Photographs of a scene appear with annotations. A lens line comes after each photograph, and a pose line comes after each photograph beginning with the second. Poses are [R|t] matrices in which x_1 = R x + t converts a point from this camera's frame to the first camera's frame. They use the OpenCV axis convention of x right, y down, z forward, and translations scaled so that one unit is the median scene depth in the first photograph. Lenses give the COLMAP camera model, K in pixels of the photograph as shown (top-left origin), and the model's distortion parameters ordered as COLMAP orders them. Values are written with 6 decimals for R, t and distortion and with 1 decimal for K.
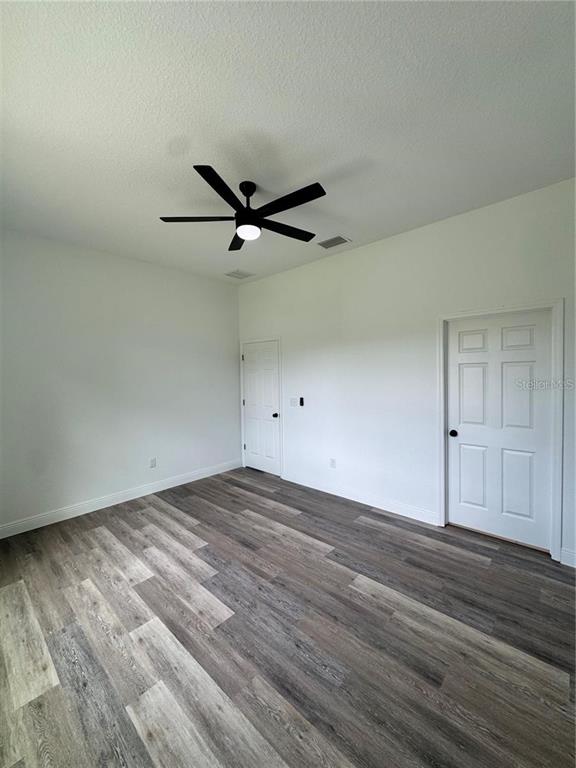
lens RADIAL K [[304.9, 0, 288.0], [0, 304.9, 384.0], [0, 0, 1]] dist [-0.001155, -0.000237]
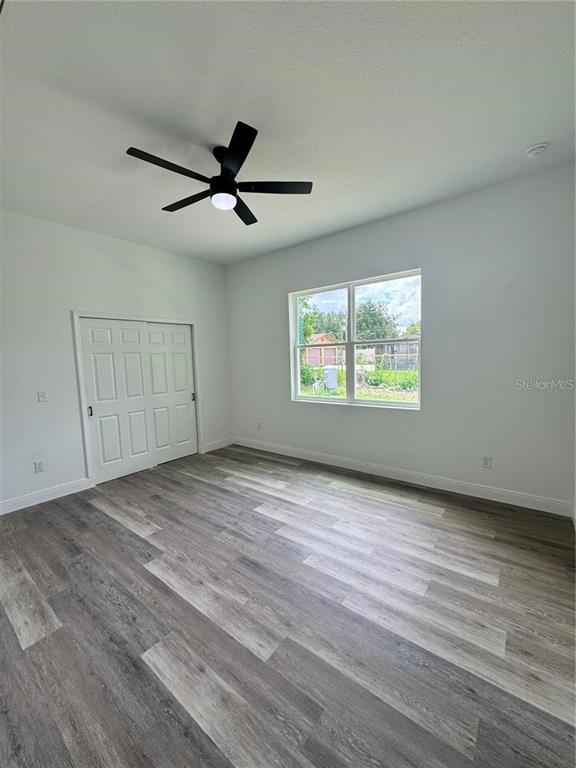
lens RADIAL K [[304.9, 0, 288.0], [0, 304.9, 384.0], [0, 0, 1]] dist [-0.001155, -0.000237]
pose [[-0.995886, 0.055024, -0.072003, -0.214973], [0.045626, 0.990953, 0.126217, -0.033485], [0.078297, 0.122413, -0.989386, 1.905974]]
